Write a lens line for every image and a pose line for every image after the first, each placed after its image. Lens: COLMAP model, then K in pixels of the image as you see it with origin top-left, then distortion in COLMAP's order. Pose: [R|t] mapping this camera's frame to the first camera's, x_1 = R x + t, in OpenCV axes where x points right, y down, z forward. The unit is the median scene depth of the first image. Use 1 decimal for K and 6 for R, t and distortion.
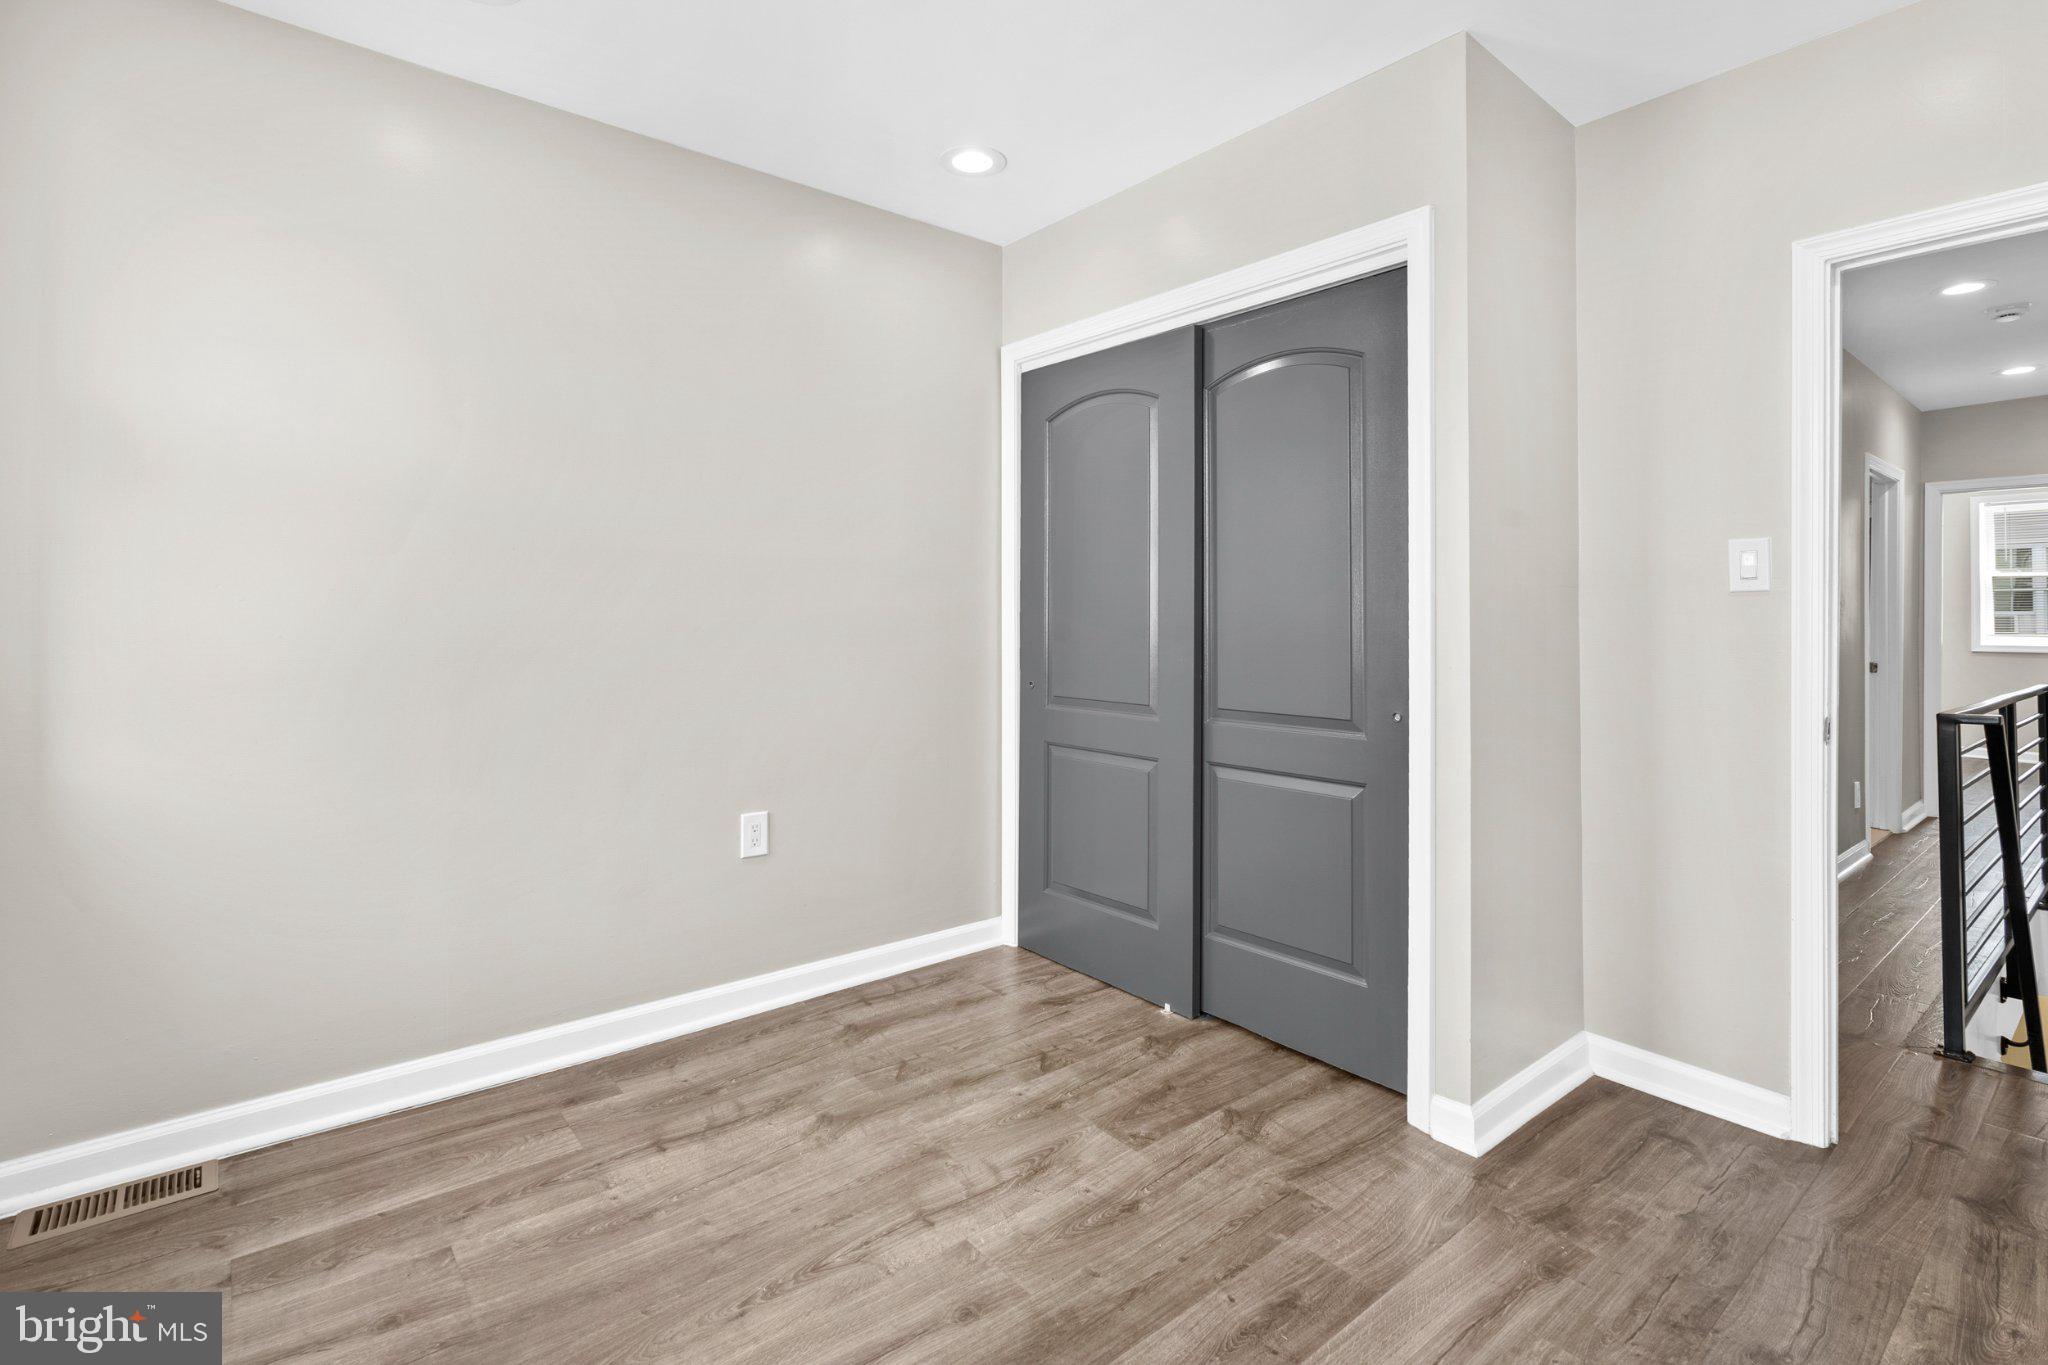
lens RADIAL K [[971.6, 0, 1027.0], [0, 971.6, 622.4], [0, 0, 1]] dist [0.000301, 0.000974]
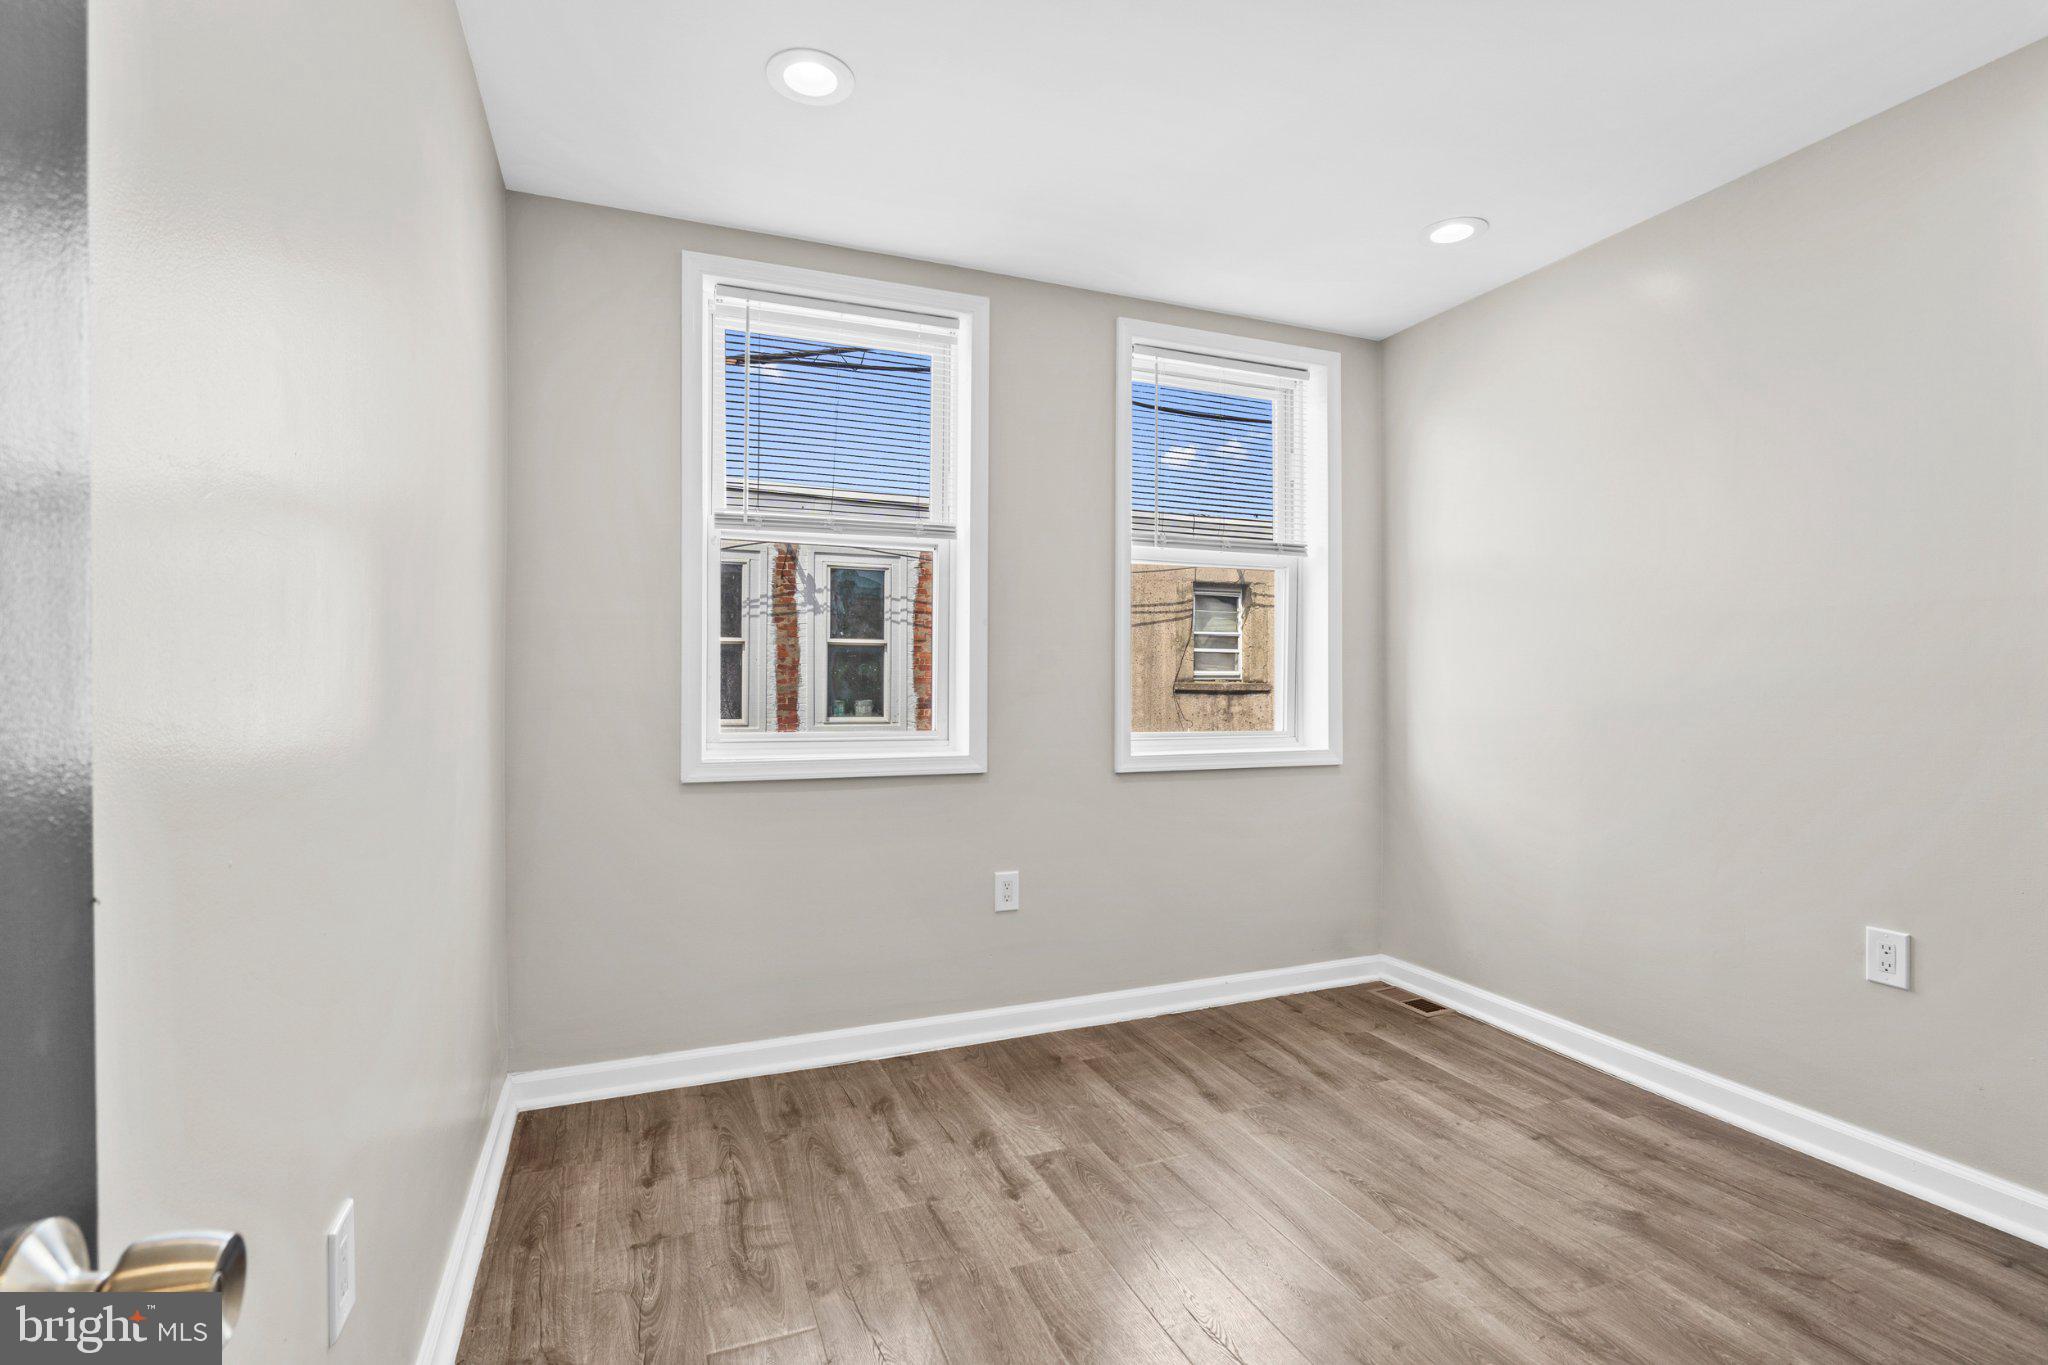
lens RADIAL K [[945.3, 0, 1002.7], [0, 945.3, 688.2], [0, 0, 1]] dist [-0.001536, 0.000422]
pose [[-0.313916, 0.004746, -0.949439, 0.874201], [-0.005864, 0.999959, 0.006937, -0.000929], [0.949433, 0.007746, -0.313875, 0.726822]]
